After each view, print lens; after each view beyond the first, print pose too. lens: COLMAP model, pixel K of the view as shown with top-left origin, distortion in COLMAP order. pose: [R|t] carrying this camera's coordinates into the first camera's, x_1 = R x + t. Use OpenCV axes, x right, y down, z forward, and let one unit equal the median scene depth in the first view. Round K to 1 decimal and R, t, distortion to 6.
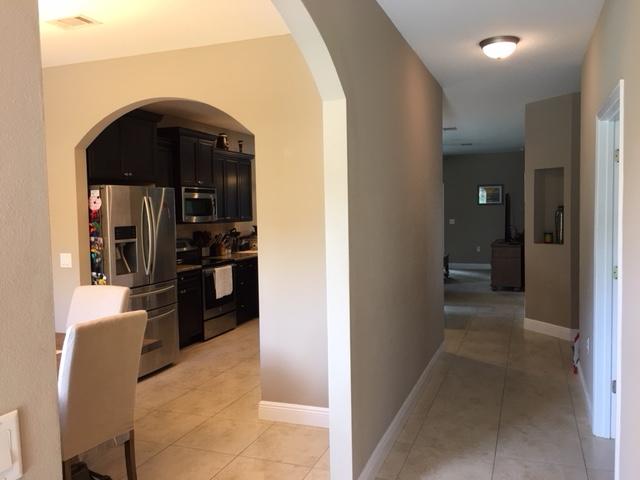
lens RADIAL K [[545.6, 0, 323.5], [0, 545.6, 237.4], [0, 0, 1]] dist [0.002218, -0.009338]
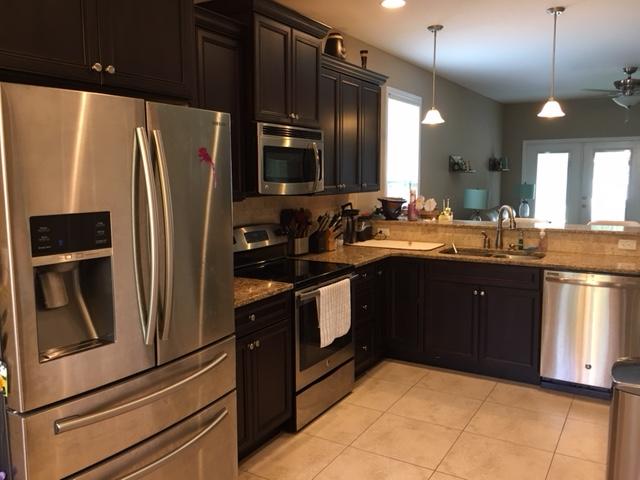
lens RADIAL K [[544.2, 0, 320.0], [0, 544.2, 240.0], [0, 0, 1]] dist [0.065447, -0.001676]
pose [[0.984549, 0.036796, -0.171197, -0.105215], [-0.024433, 0.996976, 0.073767, -0.022344], [0.173394, -0.068444, 0.982471, 0.469506]]
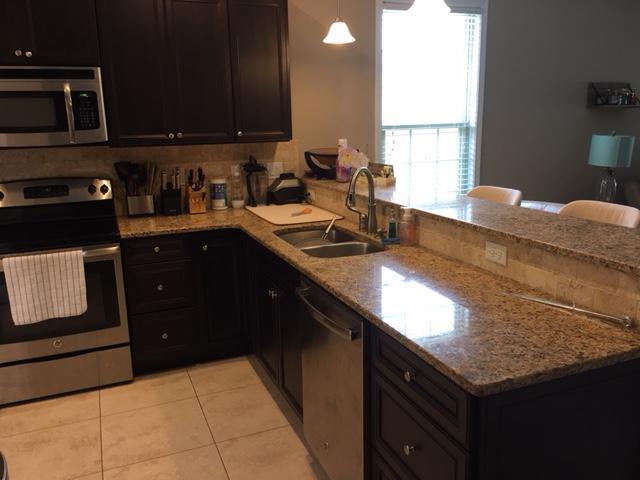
lens RADIAL K [[545.6, 0, 323.5], [0, 545.6, 237.4], [0, 0, 1]] dist [0.002218, -0.009338]
pose [[0.689425, 0.161120, -0.706211, 0.257661], [-0.027373, 0.980047, 0.196872, -0.048242], [0.723840, -0.116397, 0.680079, 0.818626]]
